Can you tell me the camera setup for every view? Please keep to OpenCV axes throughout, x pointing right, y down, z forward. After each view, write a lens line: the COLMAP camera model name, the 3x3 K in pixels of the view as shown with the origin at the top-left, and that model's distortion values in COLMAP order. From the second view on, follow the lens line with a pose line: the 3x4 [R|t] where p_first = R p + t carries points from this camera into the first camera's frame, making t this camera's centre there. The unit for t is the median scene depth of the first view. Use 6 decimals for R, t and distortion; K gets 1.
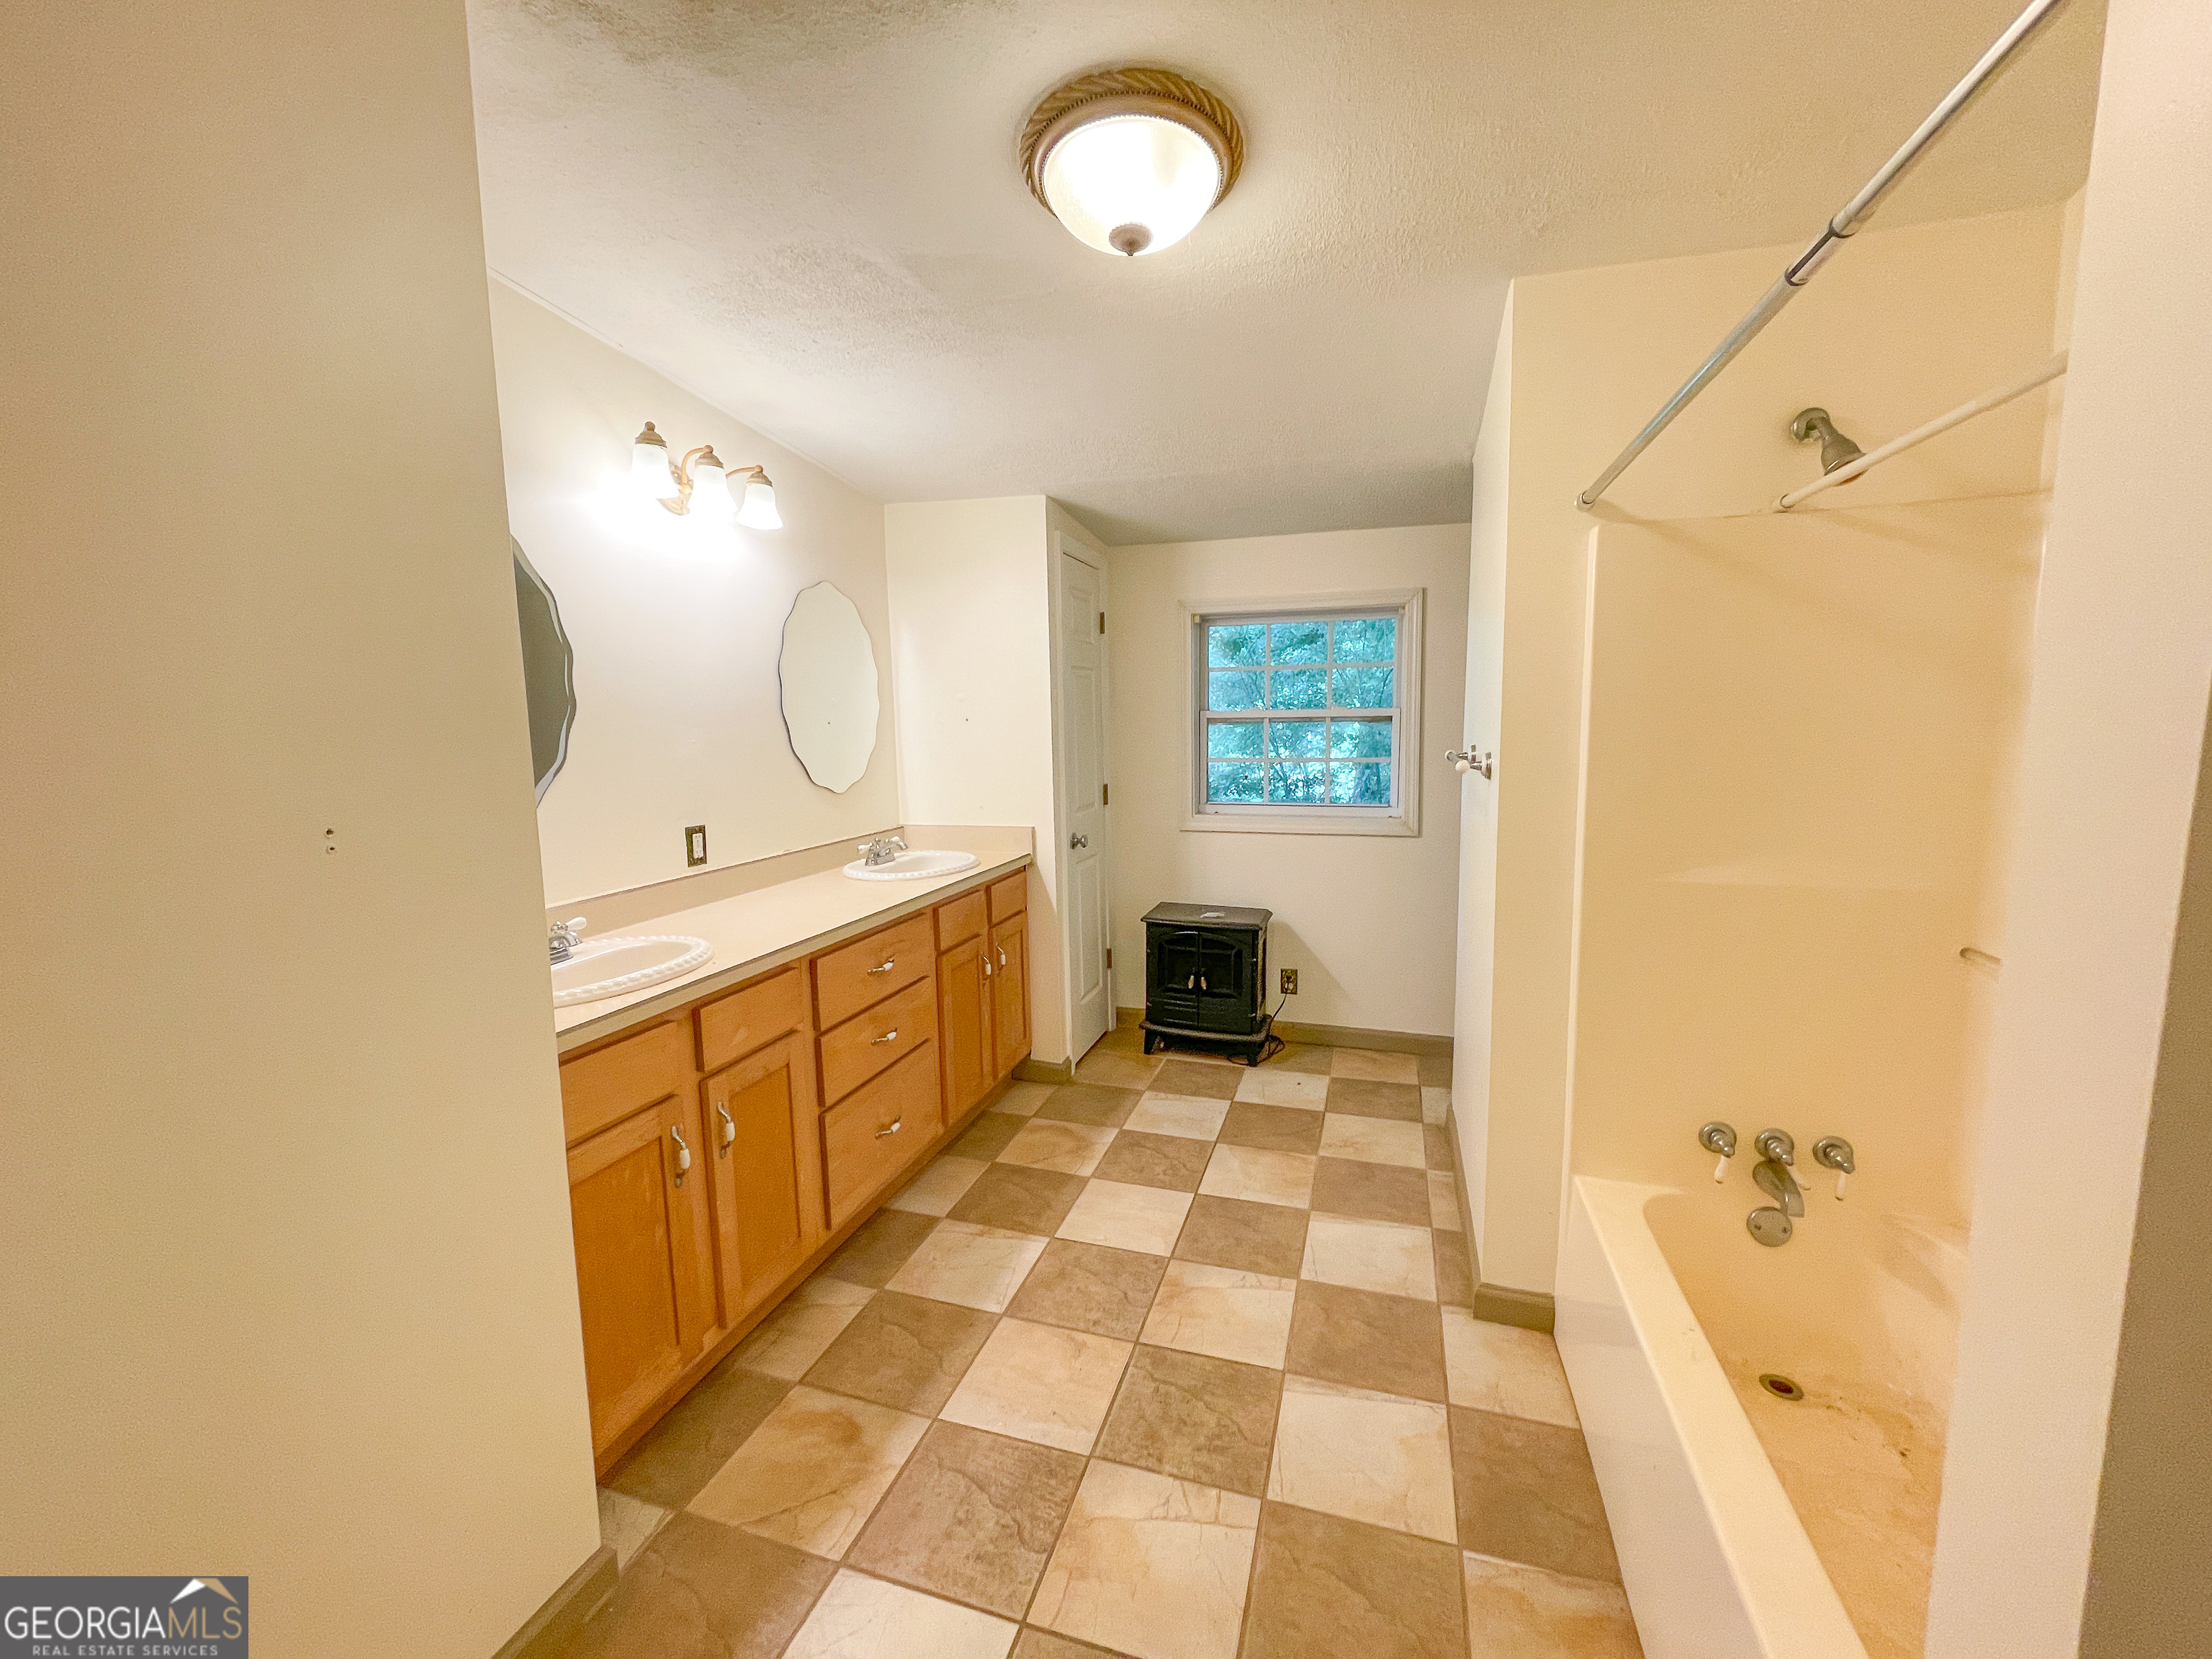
lens RADIAL K [[886.9, 0, 1104.0], [0, 886.9, 827.6], [0, 0, 1]] dist [0.000366, -0.000008]
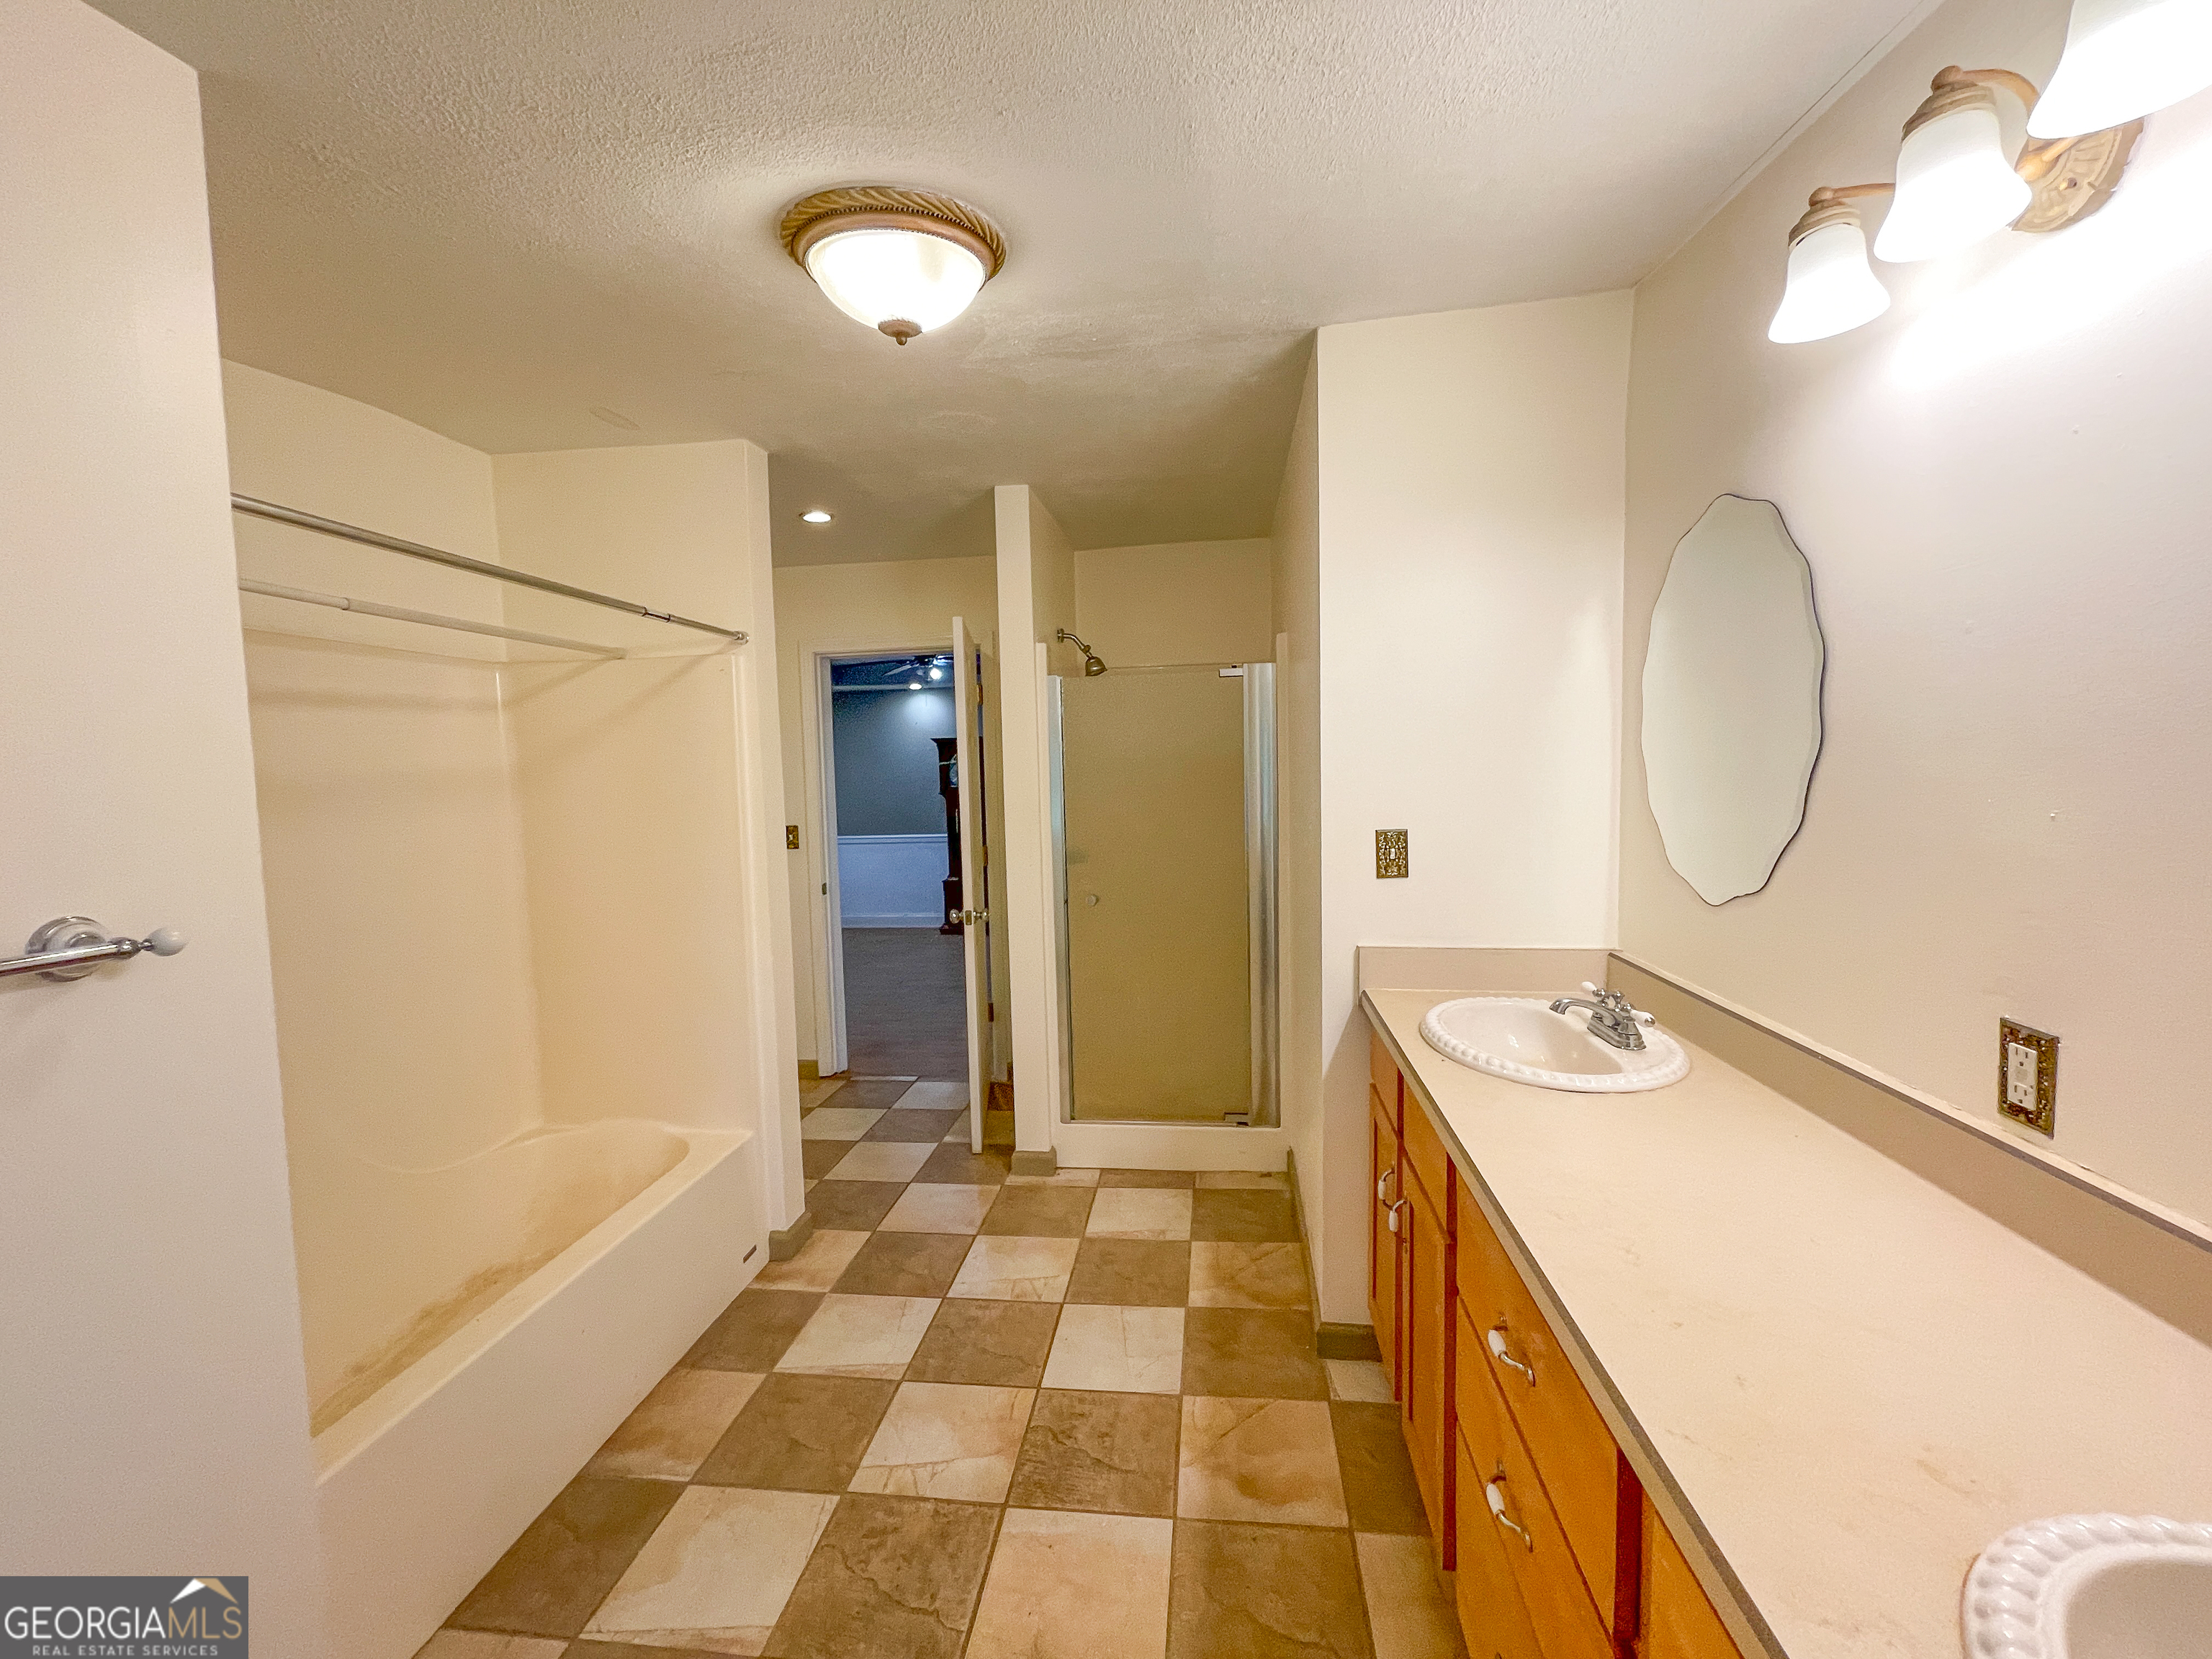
lens RADIAL K [[886.9, 0, 1105.7], [0, 886.9, 829.2], [0, 0, 1]] dist [0.000366, -0.000008]
pose [[-0.981682, 0.052106, -0.183262, 0.017503], [0.017017, 0.982011, 0.188055, -0.247430], [0.189764, 0.181492, -0.964909, 1.881917]]
